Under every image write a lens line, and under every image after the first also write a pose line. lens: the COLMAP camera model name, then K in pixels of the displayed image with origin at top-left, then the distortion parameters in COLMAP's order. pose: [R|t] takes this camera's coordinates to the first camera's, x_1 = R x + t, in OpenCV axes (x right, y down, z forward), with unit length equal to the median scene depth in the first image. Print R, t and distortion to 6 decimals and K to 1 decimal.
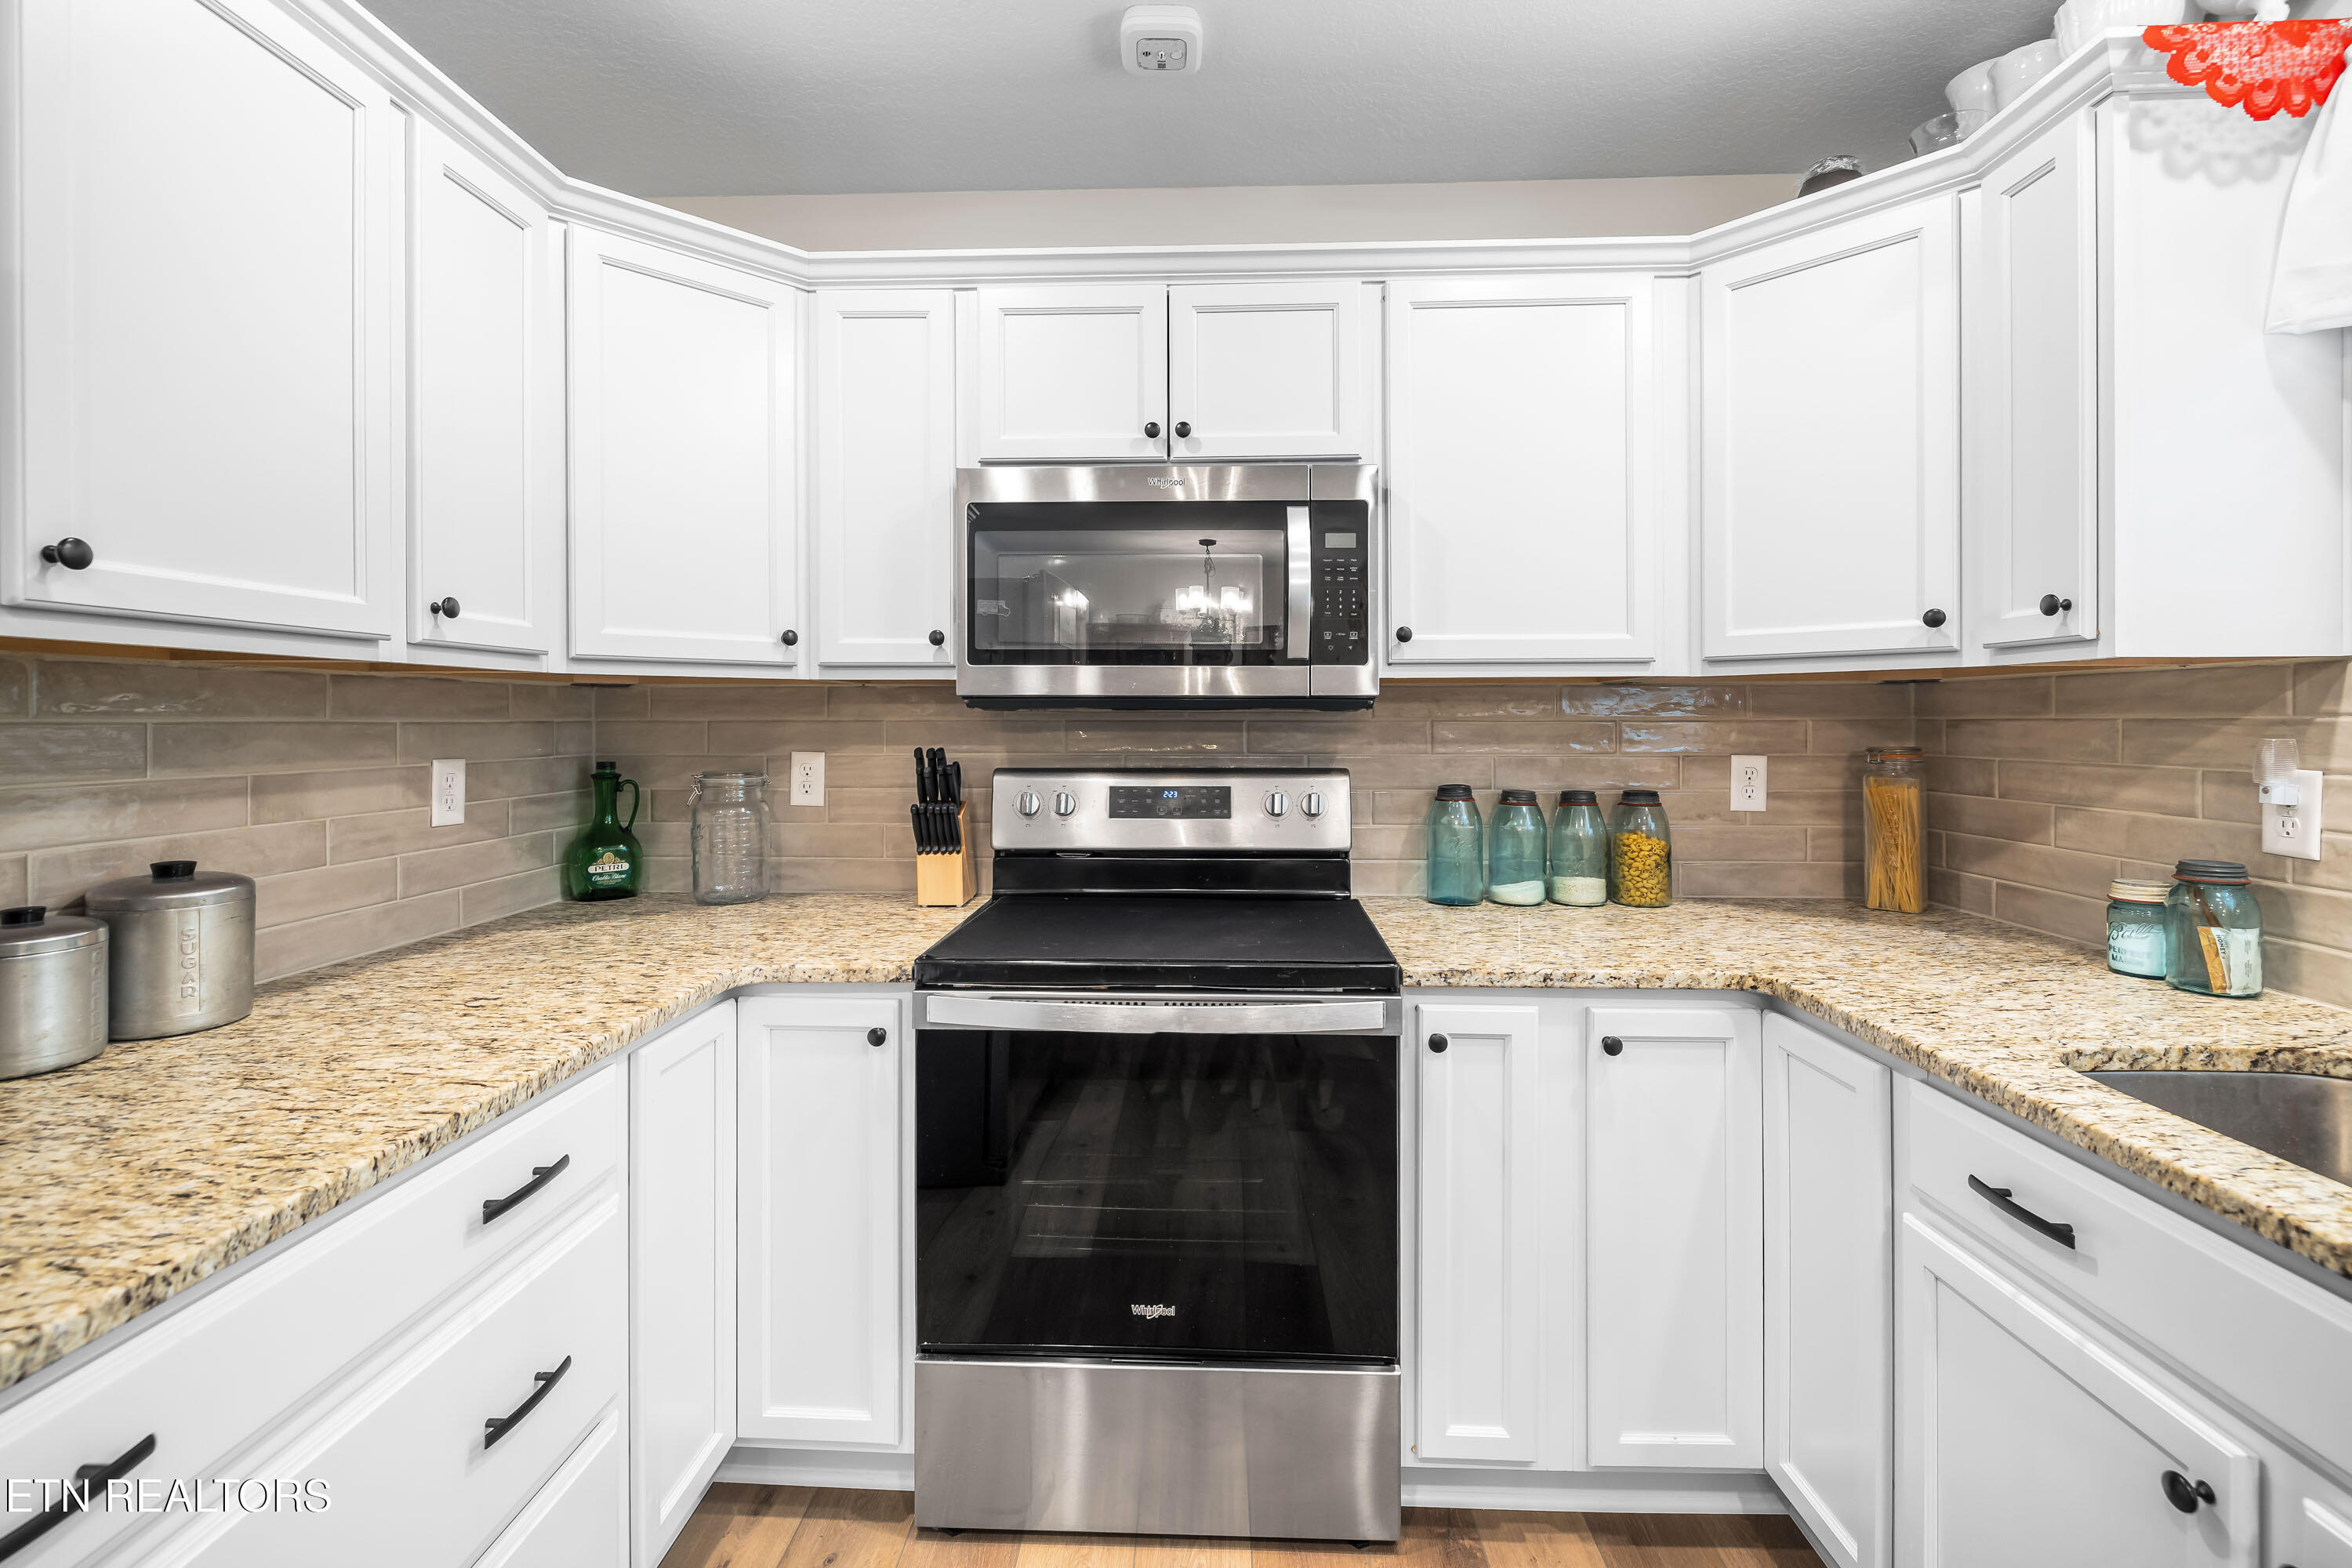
lens RADIAL K [[1015.4, 0, 1152.8], [0, 1015.4, 715.6], [0, 0, 1]] dist [-0.002038, -0.000533]
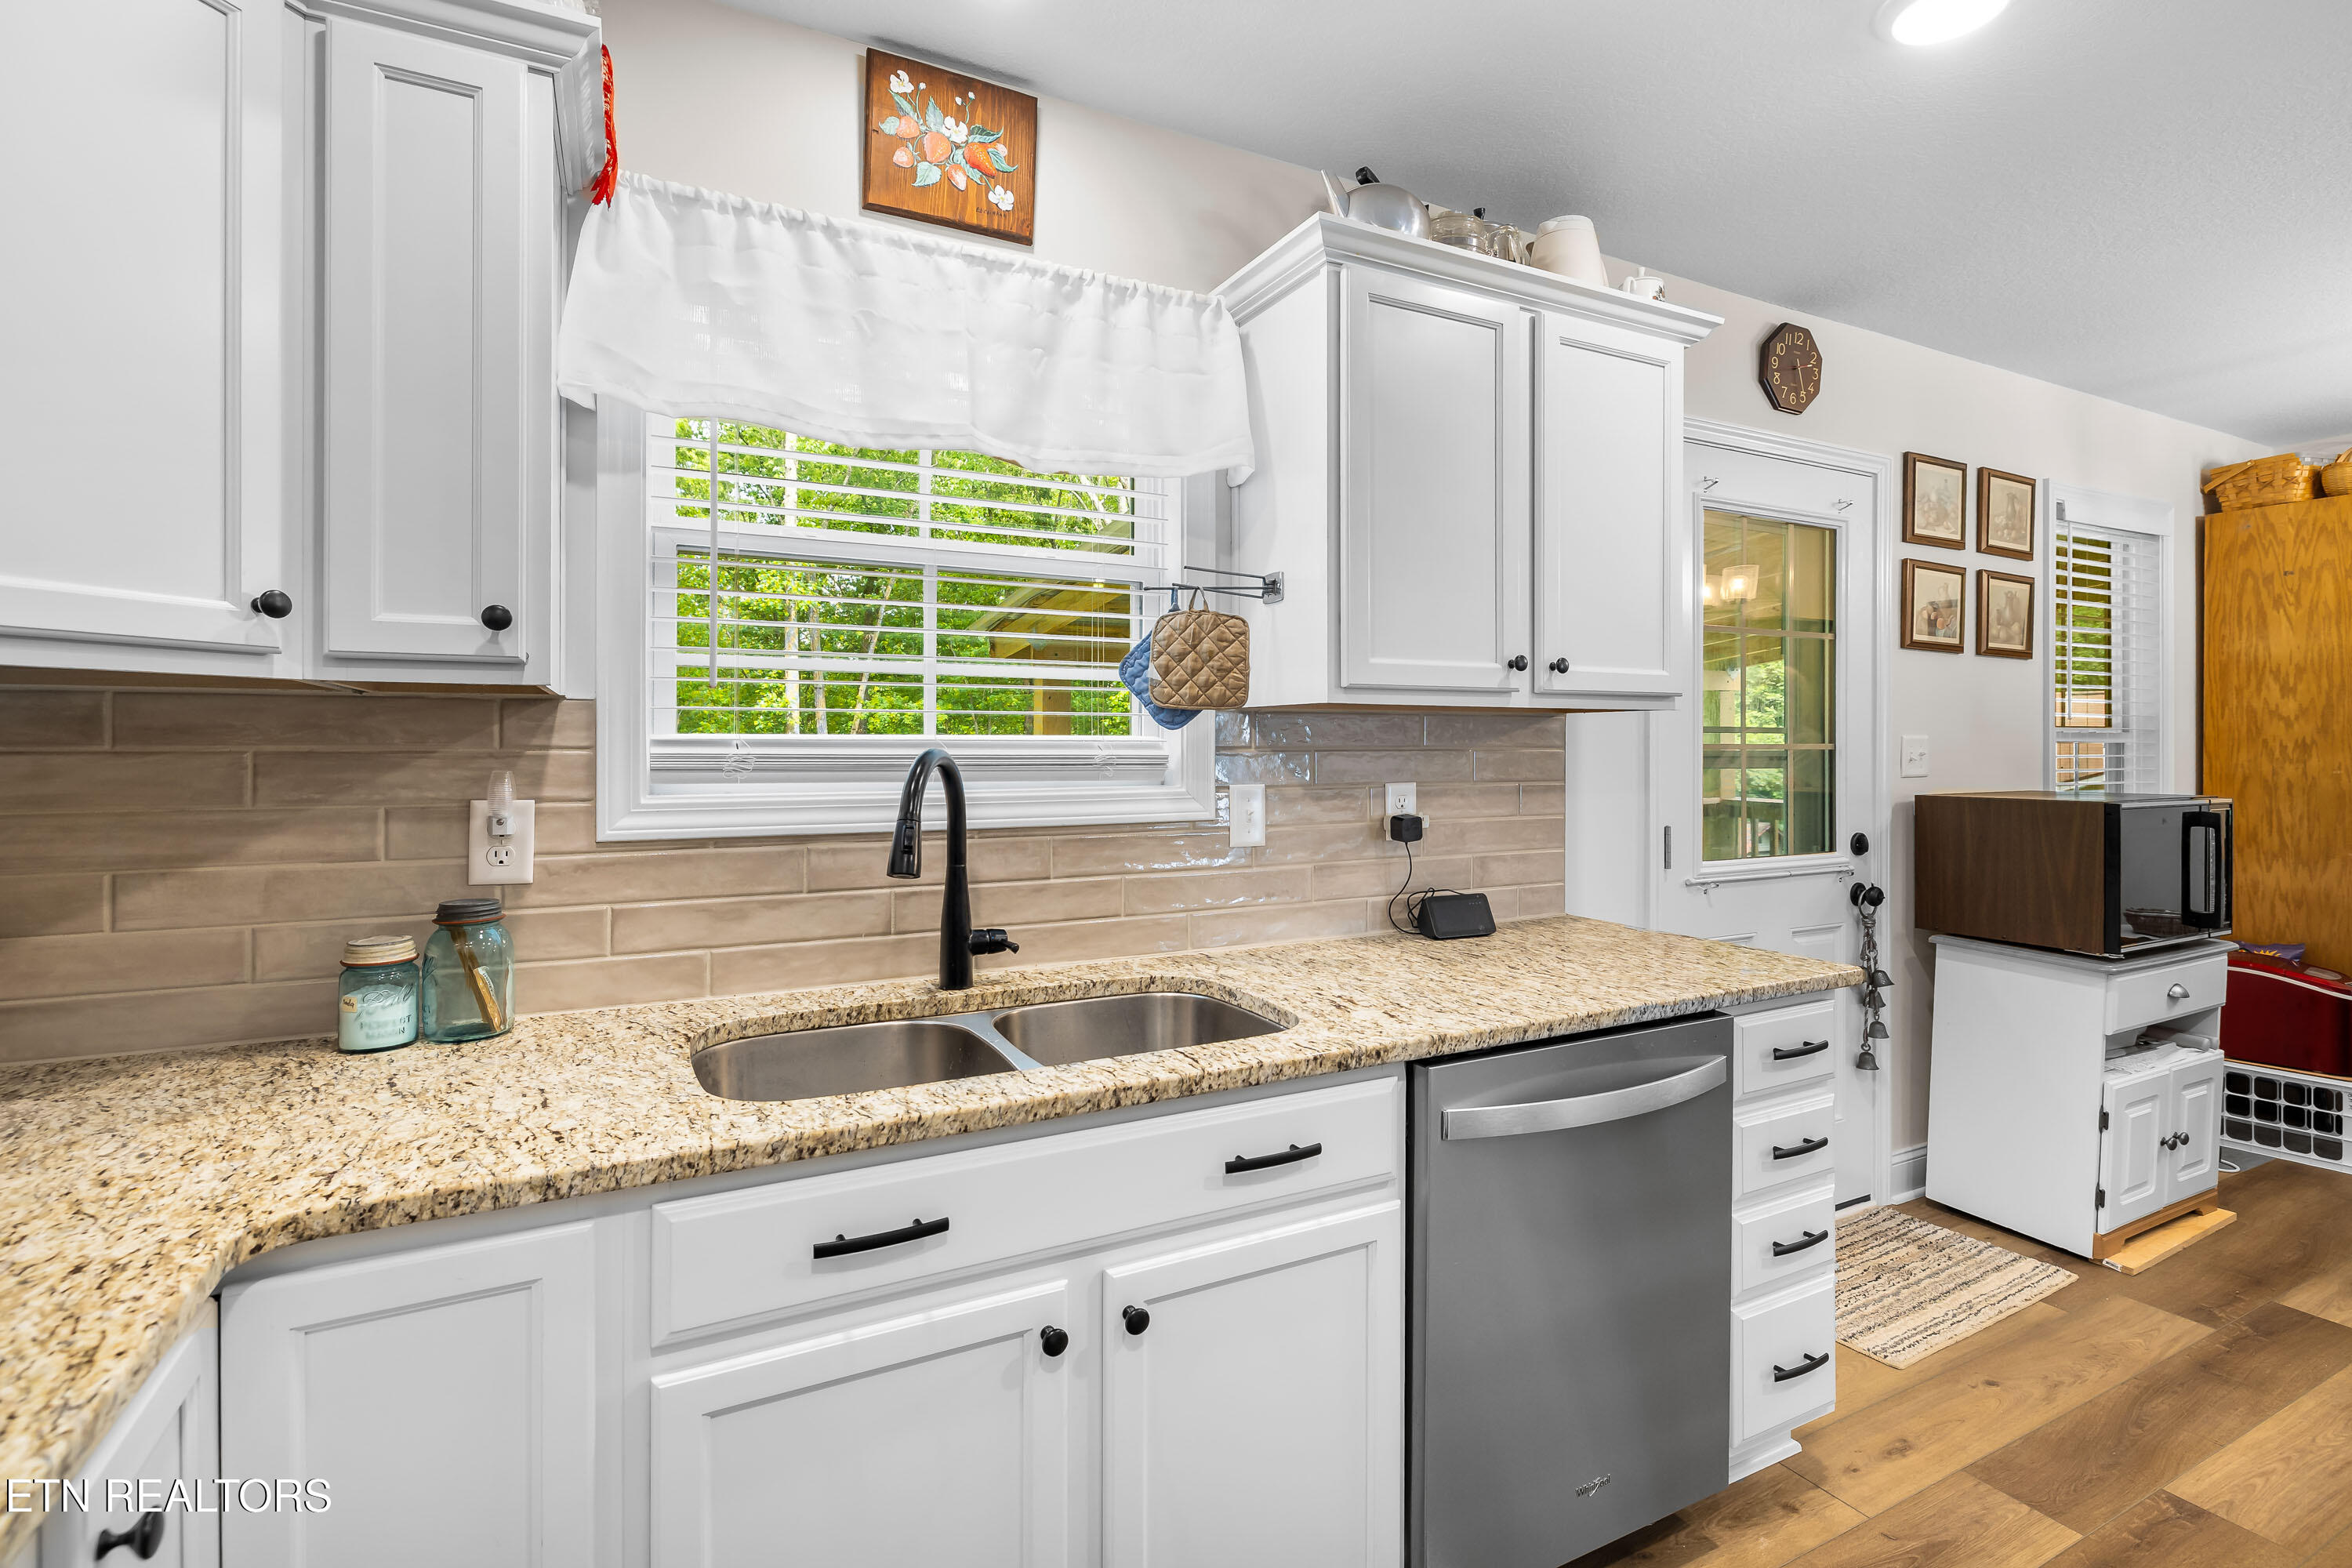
lens RADIAL K [[1015.4, 0, 1212.8], [0, 1015.4, 743.8], [0, 0, 1]] dist [-0.002038, -0.000533]
pose [[-0.492633, 0.007747, 0.870203, -0.129541], [-0.002278, 0.999945, -0.010192, 0.003987], [-0.870234, -0.007003, -0.492588, 0.834766]]
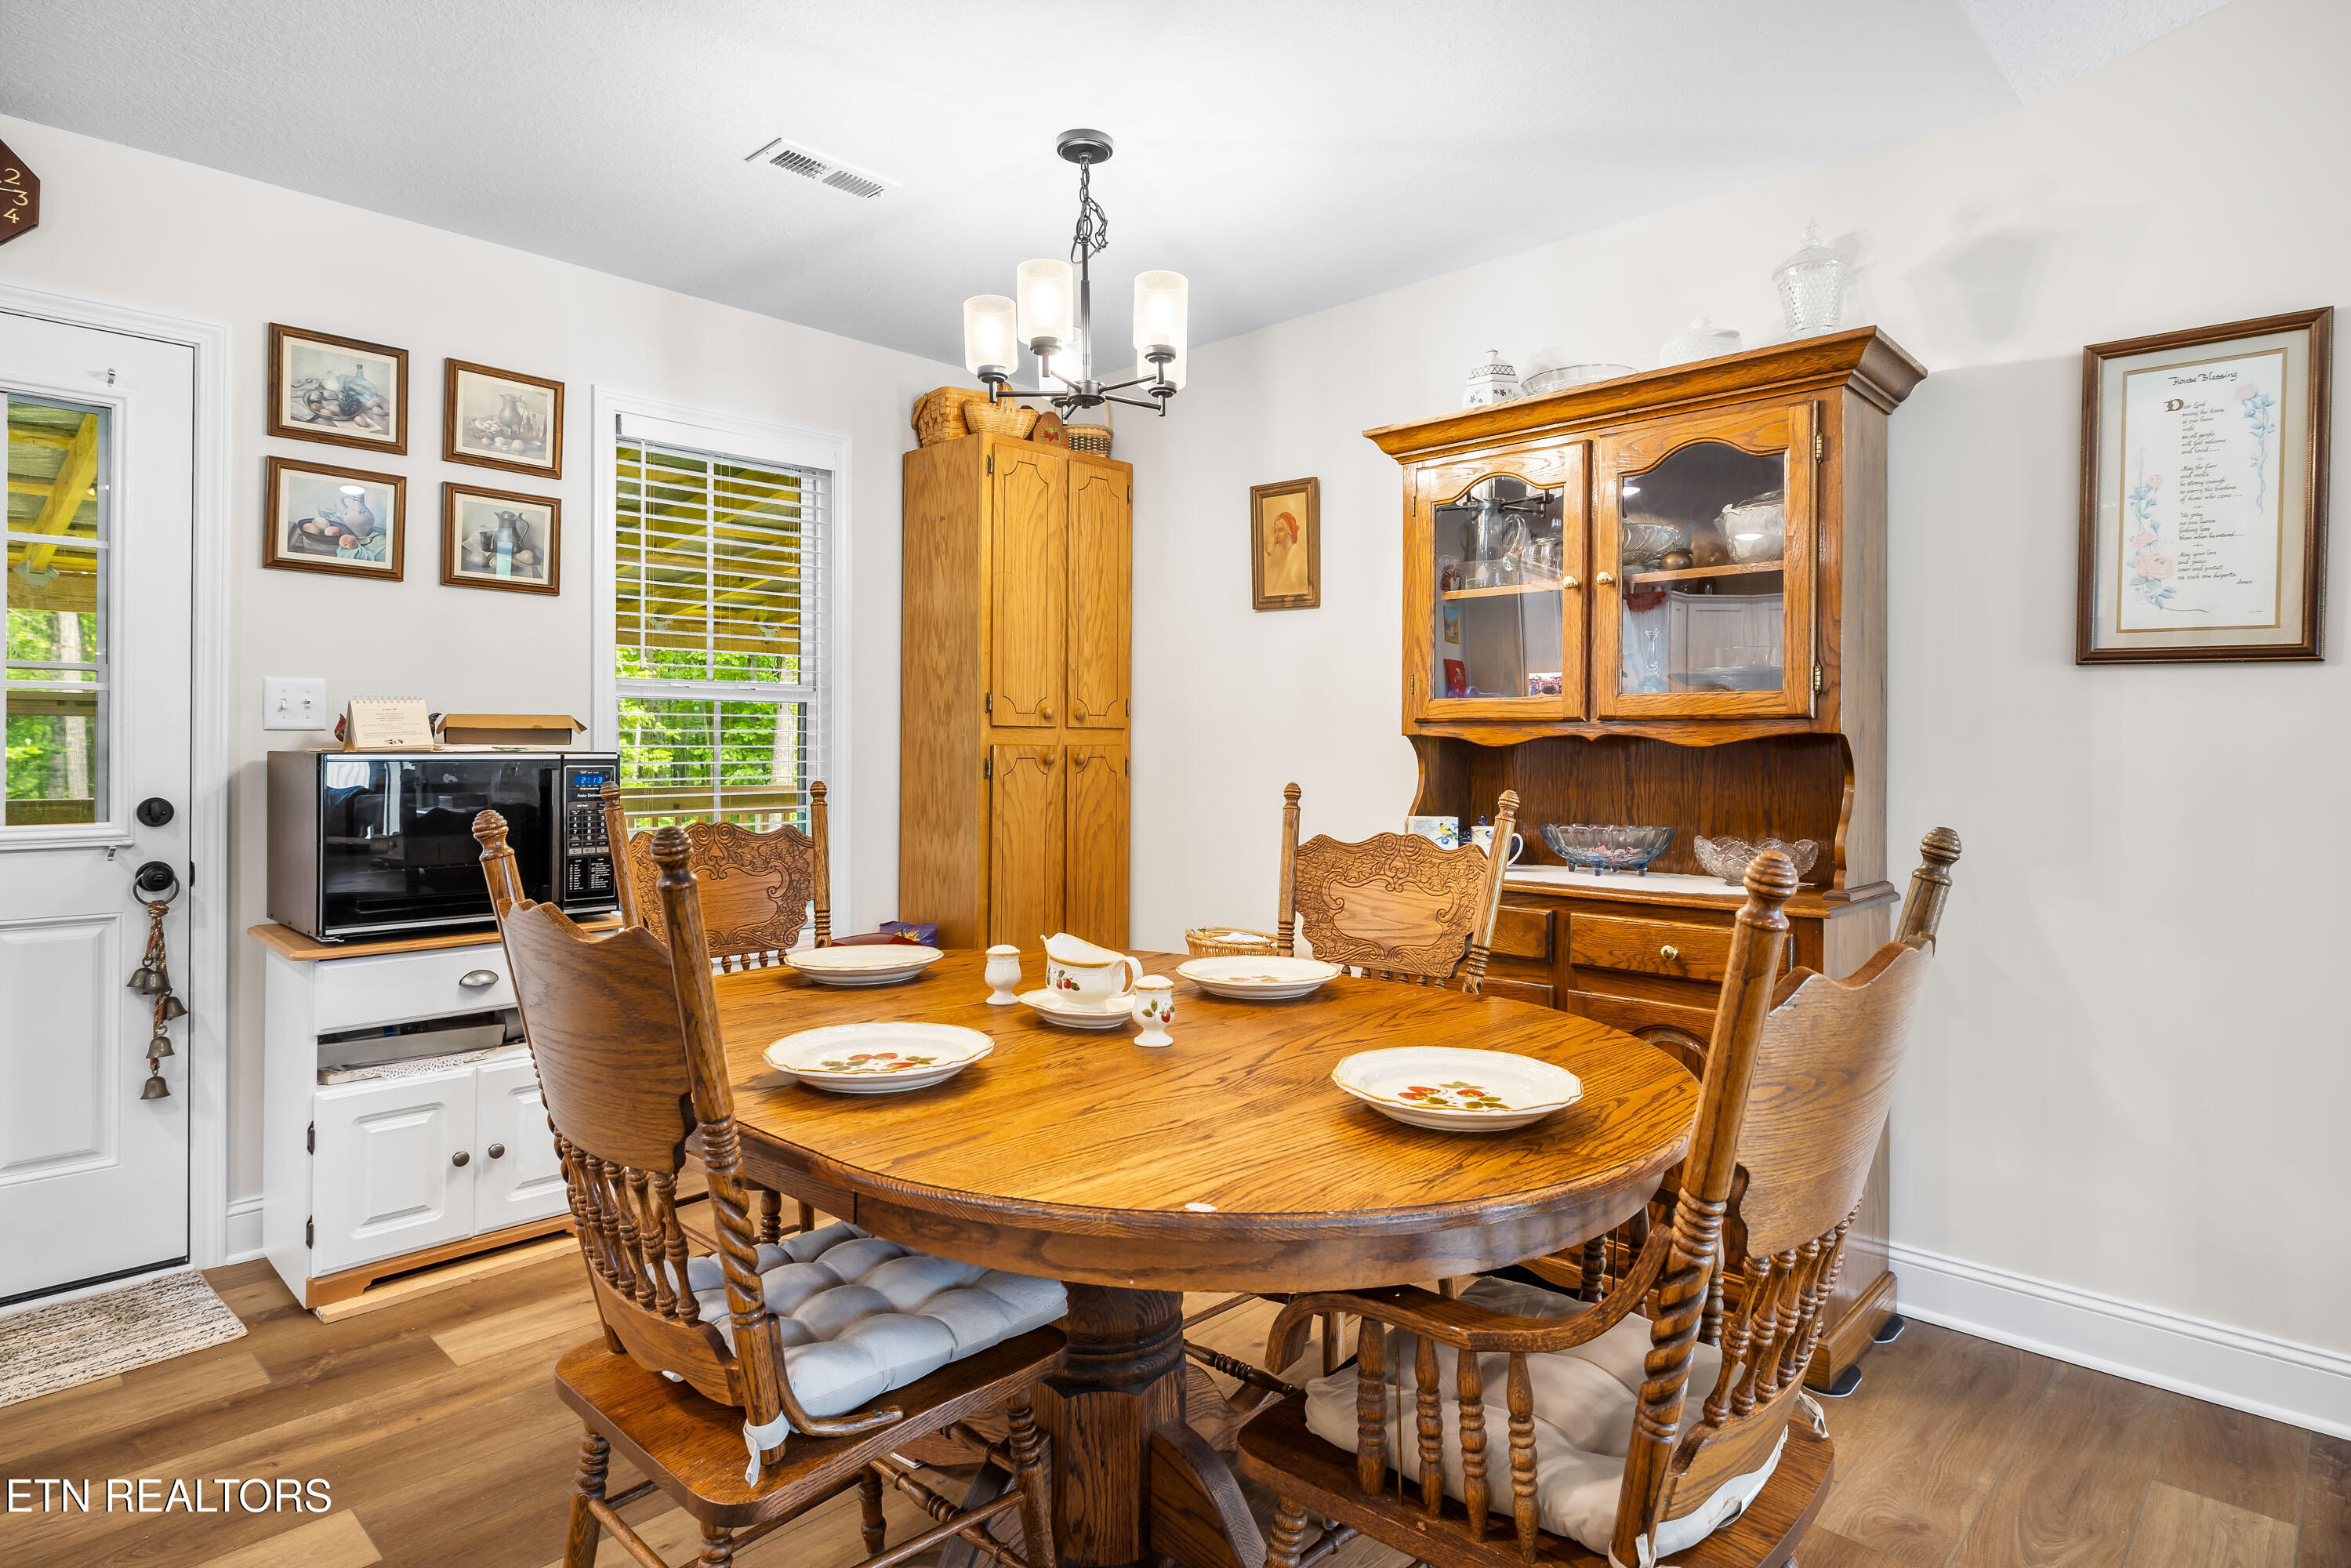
lens RADIAL K [[1259.6, 0, 1154.6], [0, 1259.6, 733.5], [0, 0, 1]] dist [-0.001227, -0.002851]
pose [[-0.754956, 0.002587, 0.655770, -1.371124], [-0.008483, 0.999870, -0.013711, 0.065720], [-0.655720, -0.015914, -0.754836, -0.707422]]
